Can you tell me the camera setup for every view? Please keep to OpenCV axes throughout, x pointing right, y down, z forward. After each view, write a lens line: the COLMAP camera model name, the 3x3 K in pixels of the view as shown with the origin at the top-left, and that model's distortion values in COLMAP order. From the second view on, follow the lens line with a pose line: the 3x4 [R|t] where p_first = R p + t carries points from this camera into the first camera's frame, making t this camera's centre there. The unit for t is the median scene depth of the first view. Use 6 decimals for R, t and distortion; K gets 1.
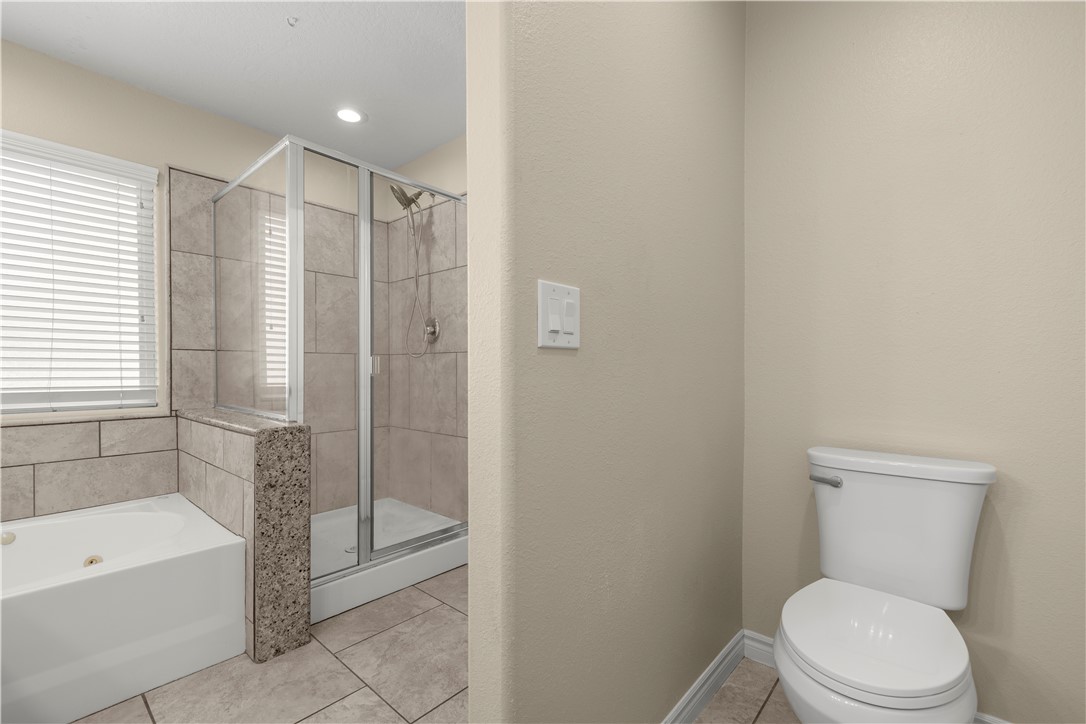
lens RADIAL K [[471.3, 0, 540.7], [0, 471.3, 368.1], [0, 0, 1]] dist [-0.000438, 0.000412]
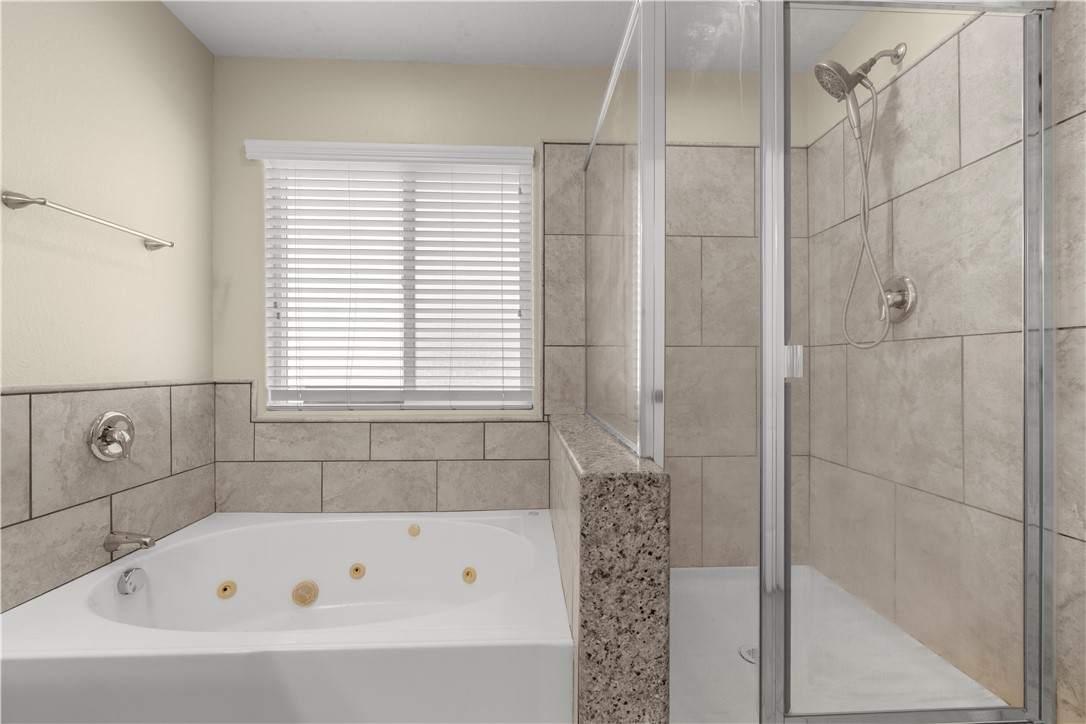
lens RADIAL K [[471.3, 0, 540.7], [0, 471.3, 368.1], [0, 0, 1]] dist [-0.000438, 0.000412]
pose [[0.691549, 0.001909, -0.722327, -0.143311], [0.000304, 0.999996, 0.002934, -0.000649], [0.722329, -0.002249, 0.691546, 0.371704]]
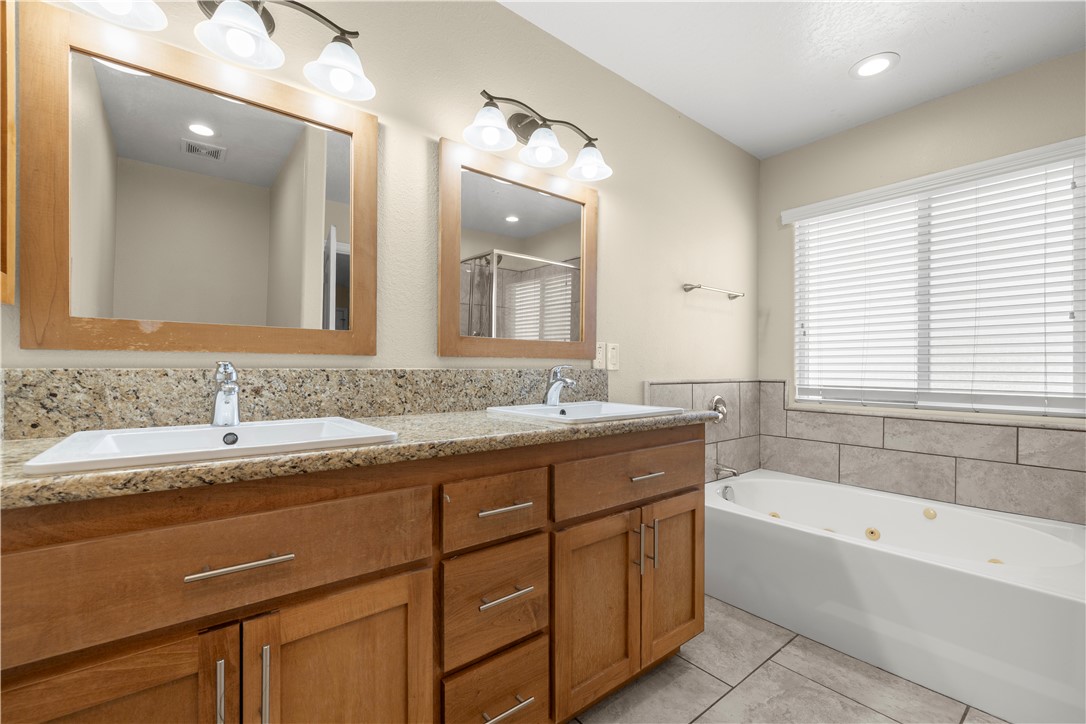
lens RADIAL K [[463.1, 0, 542.4], [0, 463.1, 369.3], [0, 0, 1]] dist [-0.000543, 0.000205]
pose [[-0.162746, -0.000568, -0.986668, 0.146101], [-0.005642, 0.999984, 0.000355, -0.000604], [0.986652, 0.005625, -0.162746, 0.167891]]
